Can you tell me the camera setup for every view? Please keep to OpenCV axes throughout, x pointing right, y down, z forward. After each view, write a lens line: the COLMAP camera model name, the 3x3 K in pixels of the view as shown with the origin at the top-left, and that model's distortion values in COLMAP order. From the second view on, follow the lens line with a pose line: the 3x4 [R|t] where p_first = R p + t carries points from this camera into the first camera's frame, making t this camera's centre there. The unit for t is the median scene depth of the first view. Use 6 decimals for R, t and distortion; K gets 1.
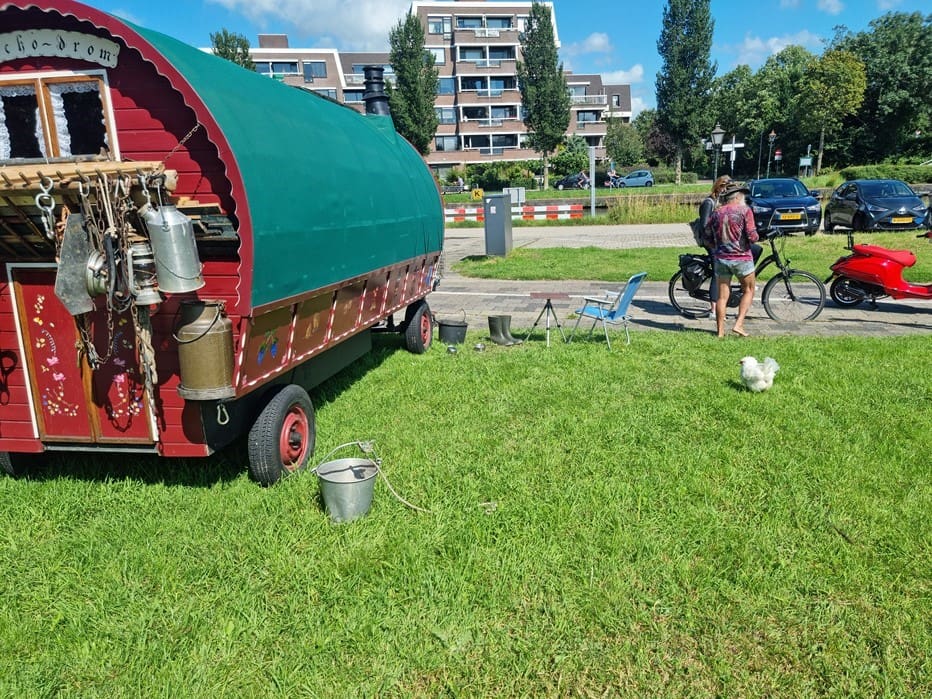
lens RADIAL K [[675.0, 0, 494.5], [0, 675.0, 364.5], [0, 0, 1]] dist [0.094894, -0.082922]
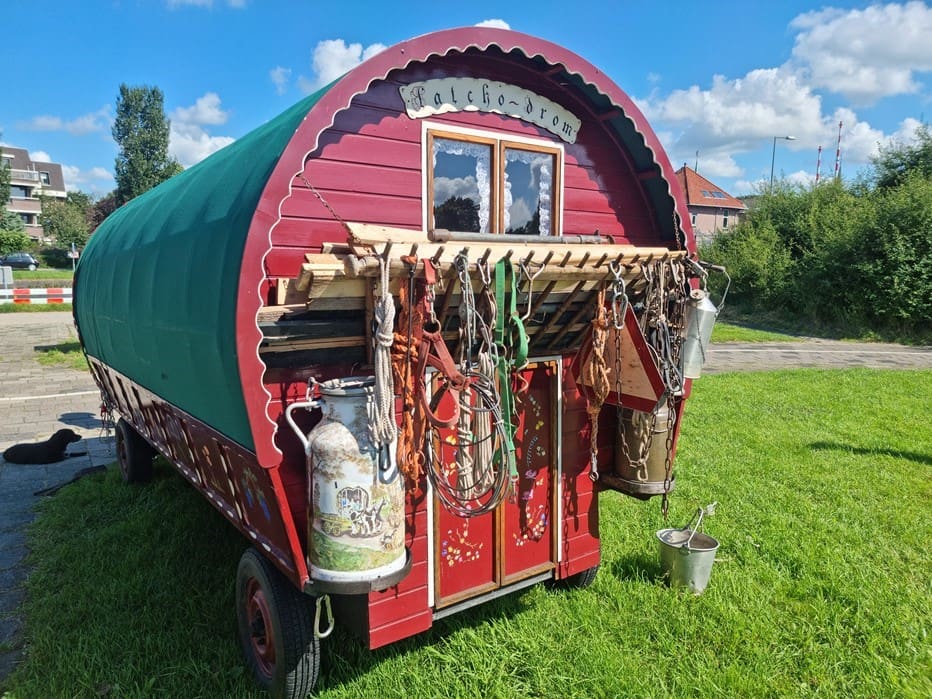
lens RADIAL K [[644.0, 0, 468.5], [0, 644.0, 353.2], [0, 0, 1]] dist [0.082985, -0.065160]
pose [[0.720063, -0.058728, 0.691419, -0.521747], [0.150813, 0.985839, -0.073325, -0.047107], [-0.677322, 0.157074, 0.718723, 0.215355]]
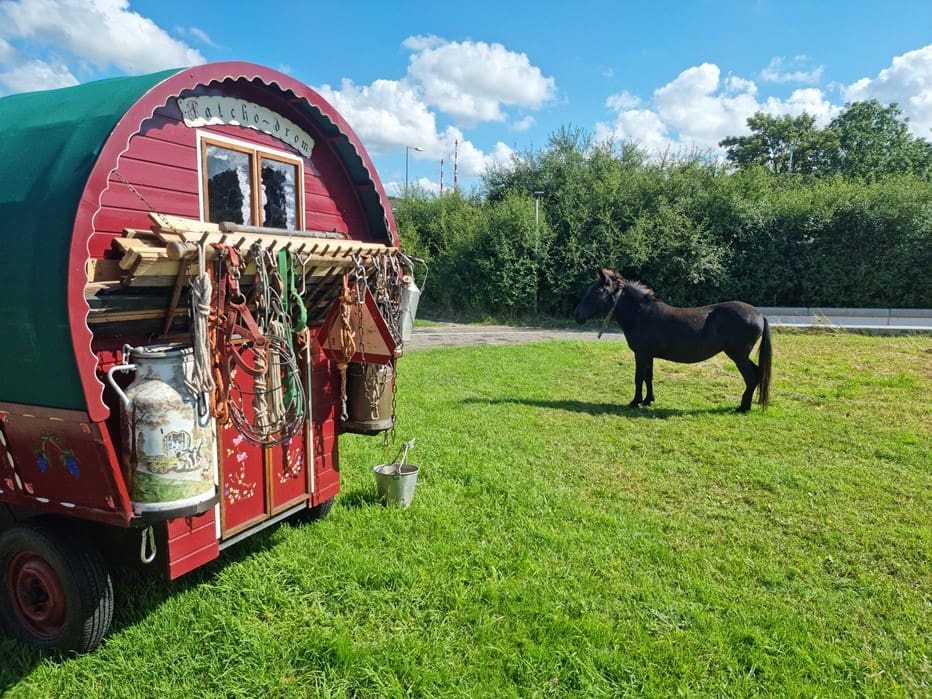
lens RADIAL K [[644.0, 0, 468.5], [0, 644.0, 353.2], [0, 0, 1]] dist [0.082985, -0.065160]
pose [[0.276270, -0.093694, 0.956502, -0.638813], [0.211979, 0.976667, 0.034443, -0.038626], [-0.937411, 0.193243, 0.289685, 0.207793]]
